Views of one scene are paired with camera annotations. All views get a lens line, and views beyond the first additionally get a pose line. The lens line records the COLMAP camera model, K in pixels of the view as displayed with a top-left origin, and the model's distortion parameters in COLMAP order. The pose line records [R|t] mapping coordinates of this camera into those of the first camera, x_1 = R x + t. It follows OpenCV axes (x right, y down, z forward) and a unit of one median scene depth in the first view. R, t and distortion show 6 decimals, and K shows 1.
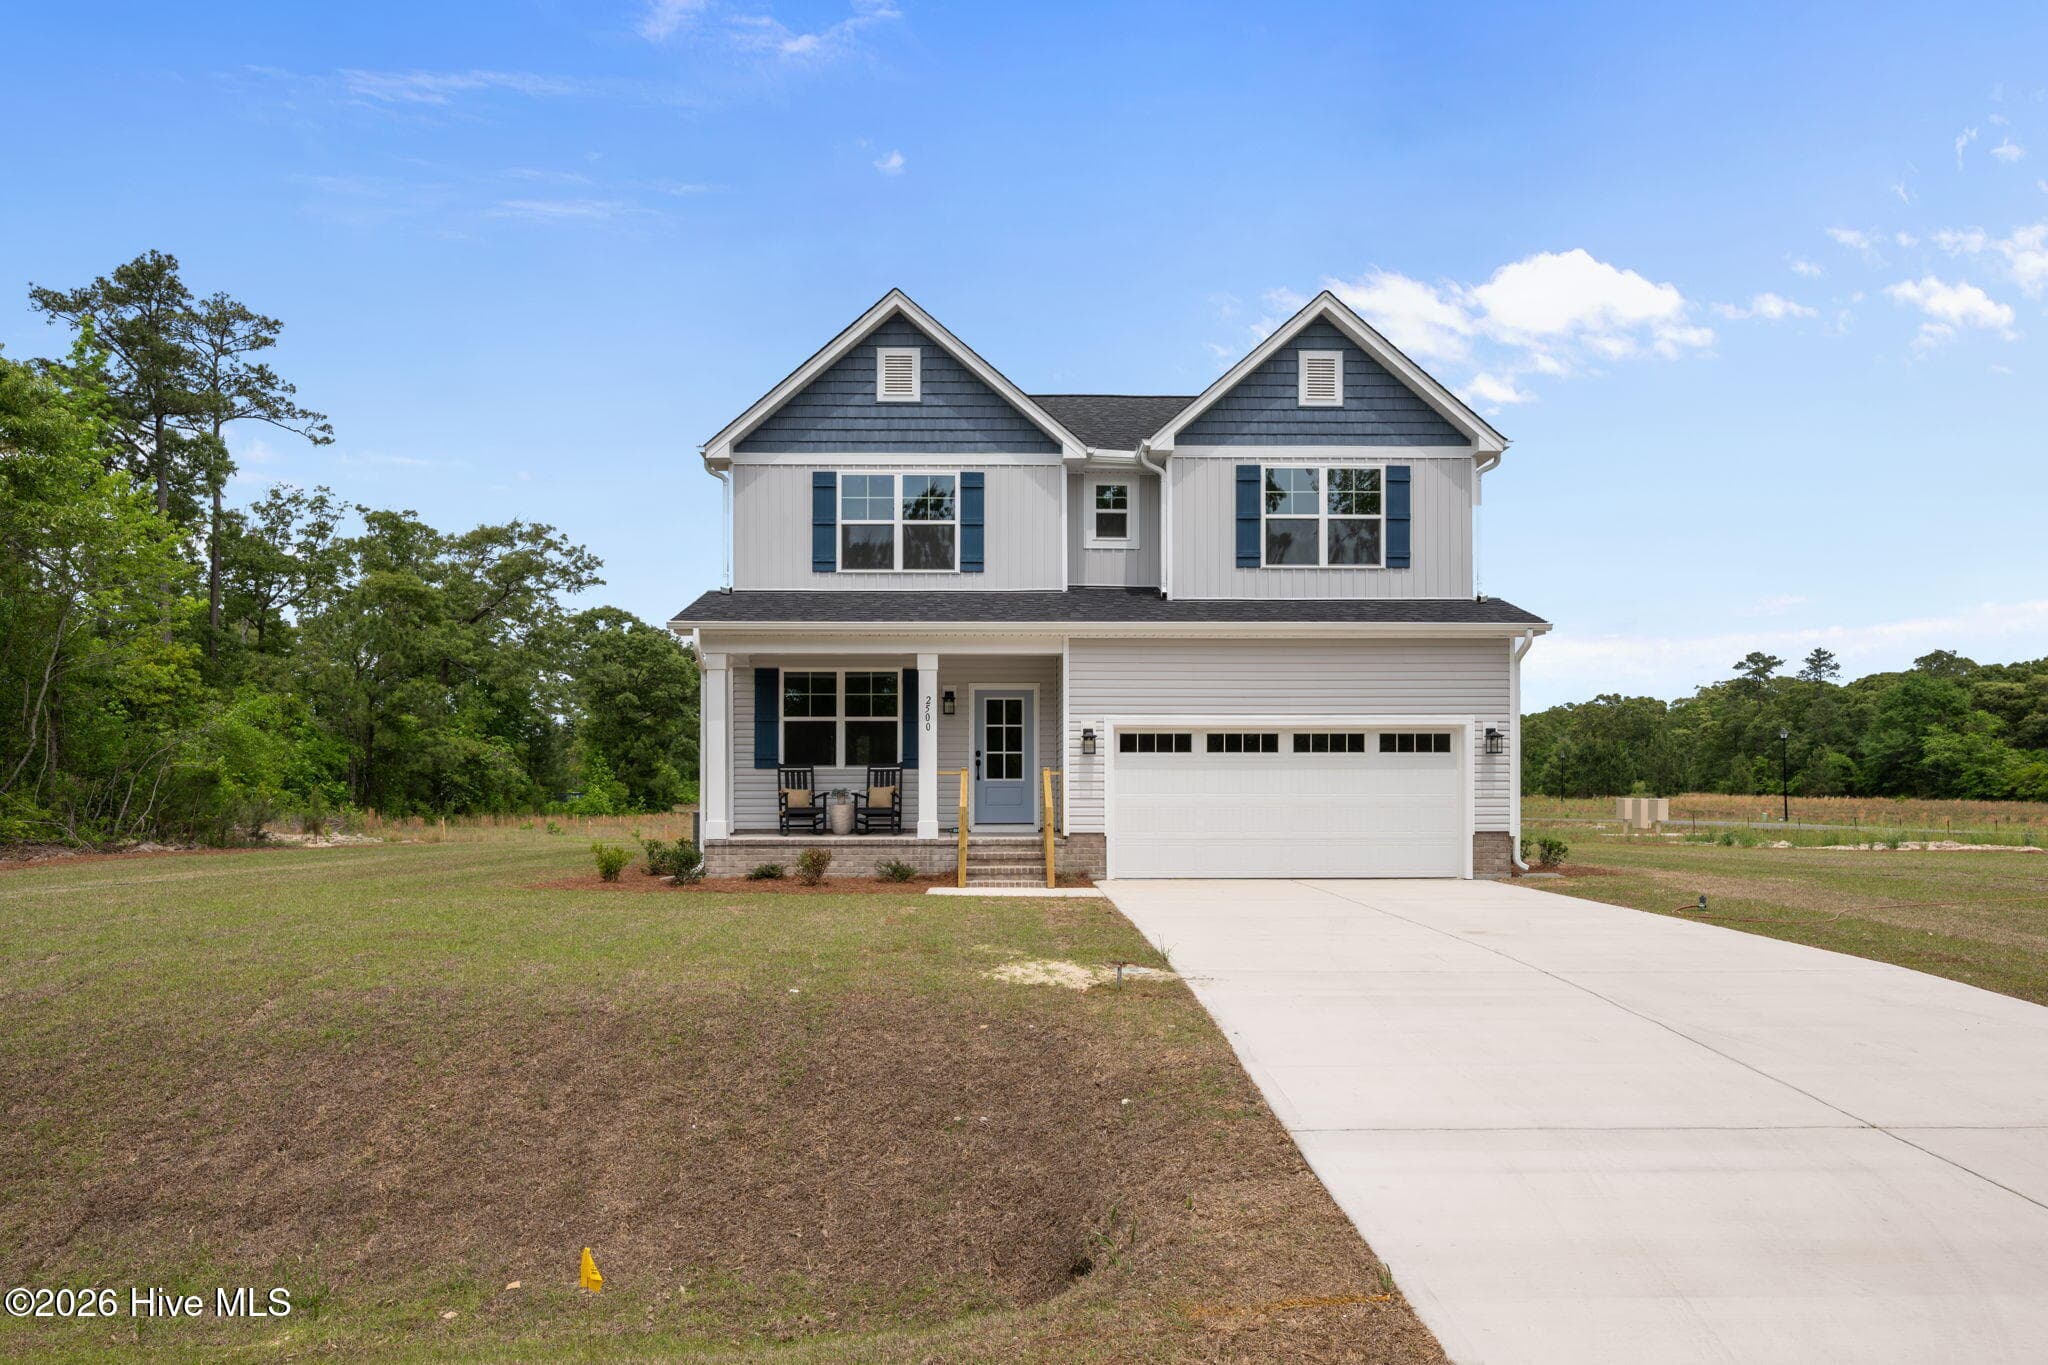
lens RADIAL K [[1234.7, 0, 1021.3], [0, 1234.7, 776.9], [0, 0, 1]] dist [-0.001659, 0.000588]
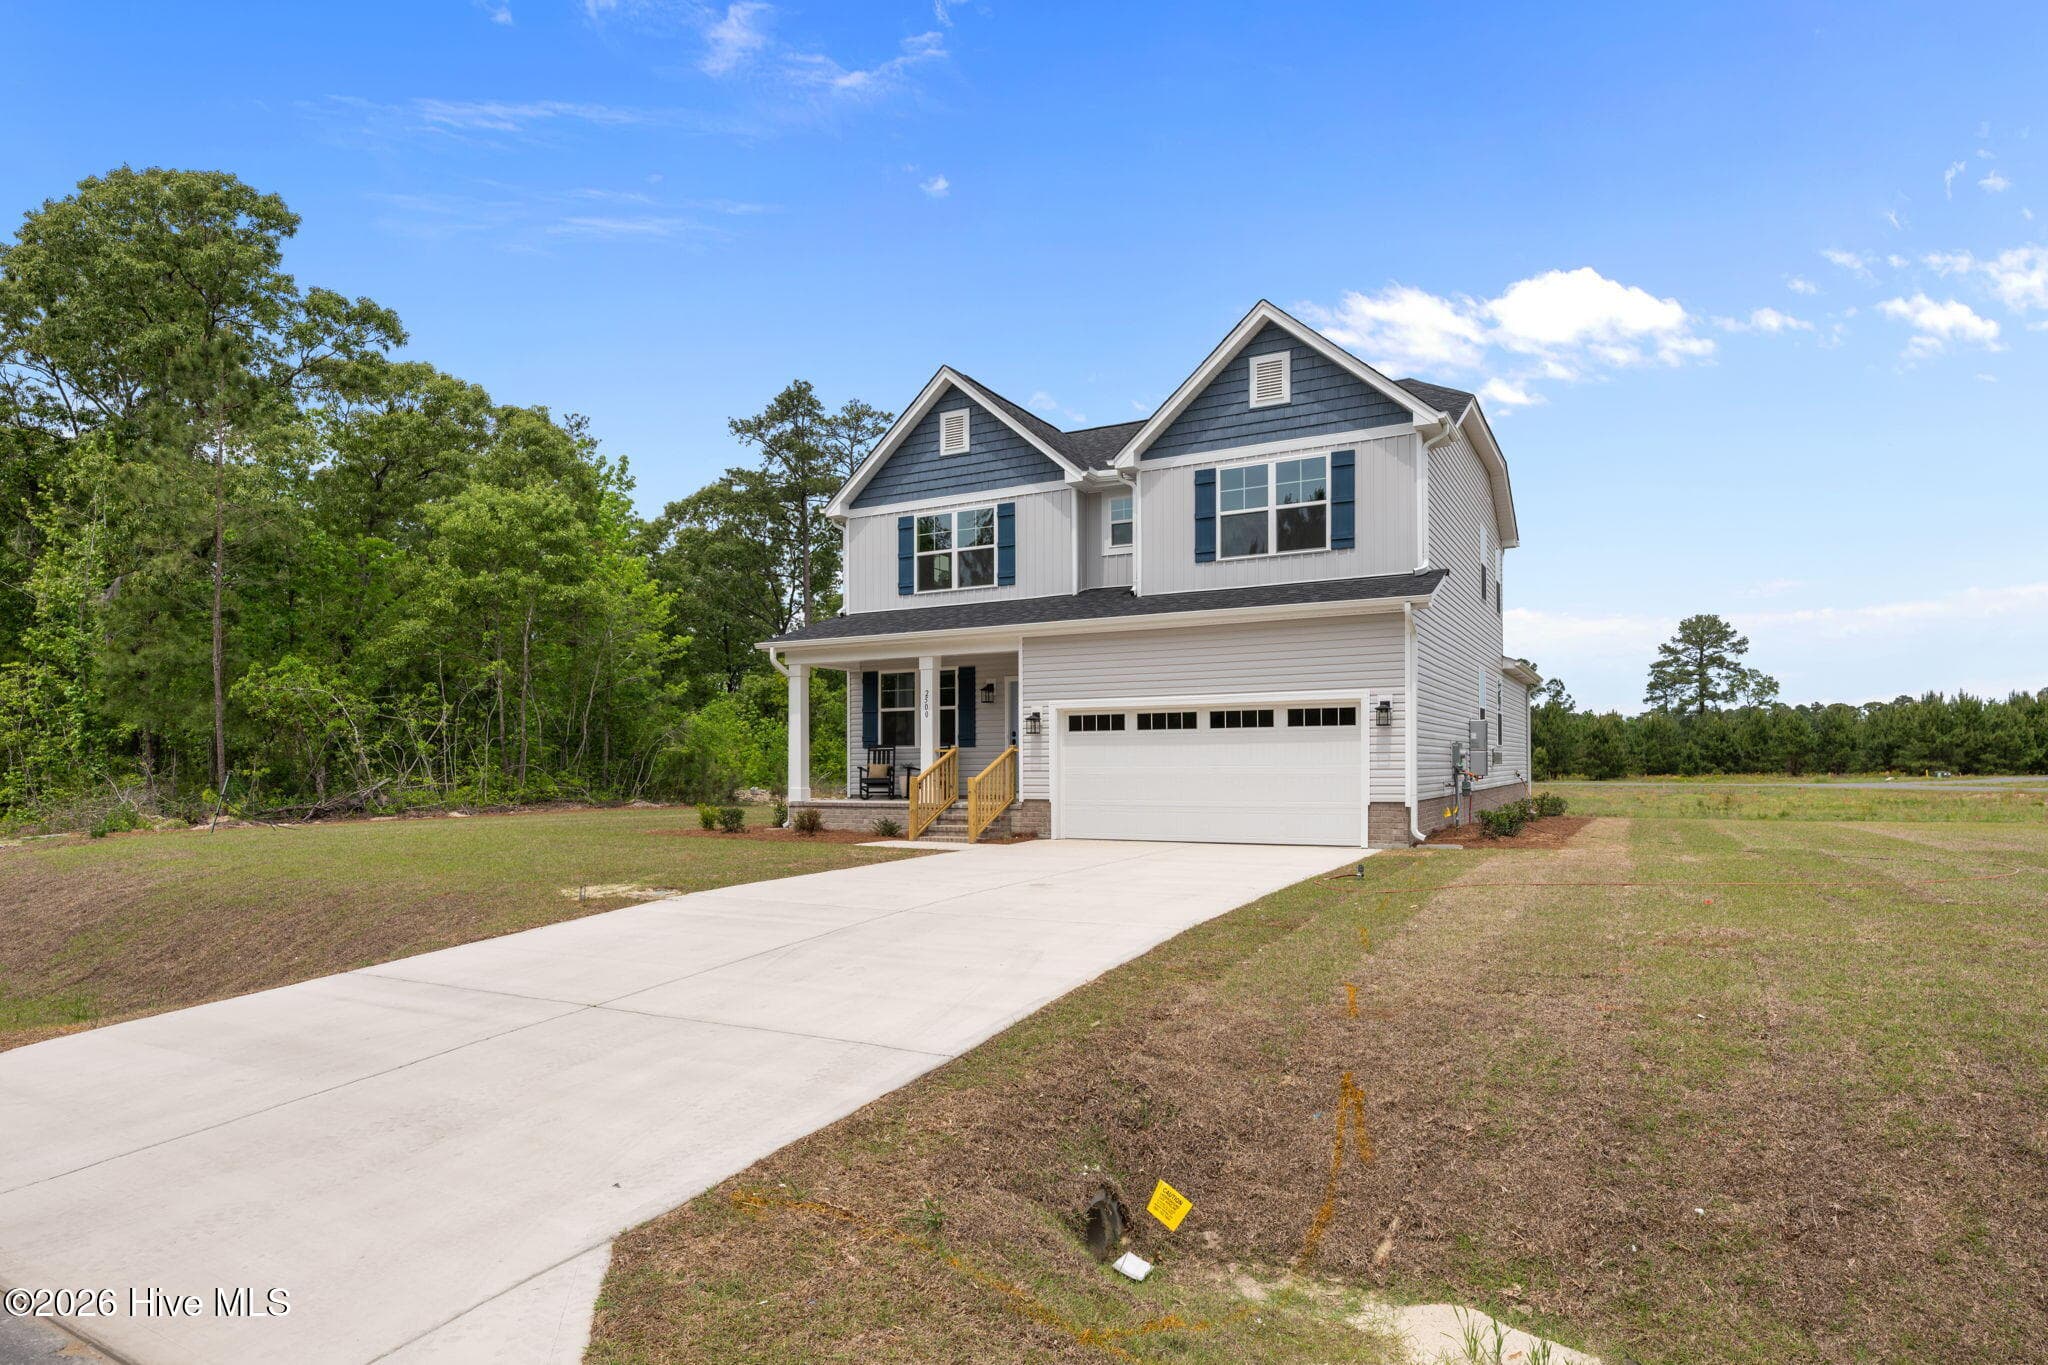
lens RADIAL K [[1134.2, 0, 1047.9], [0, 1134.2, 746.6], [0, 0, 1]] dist [-0.000300, 0.000093]
pose [[0.874439, -0.012381, -0.484978, 0.540230], [0.010736, 0.999923, -0.006170, 0.000824], [0.485017, 0.000189, 0.874504, 0.040578]]
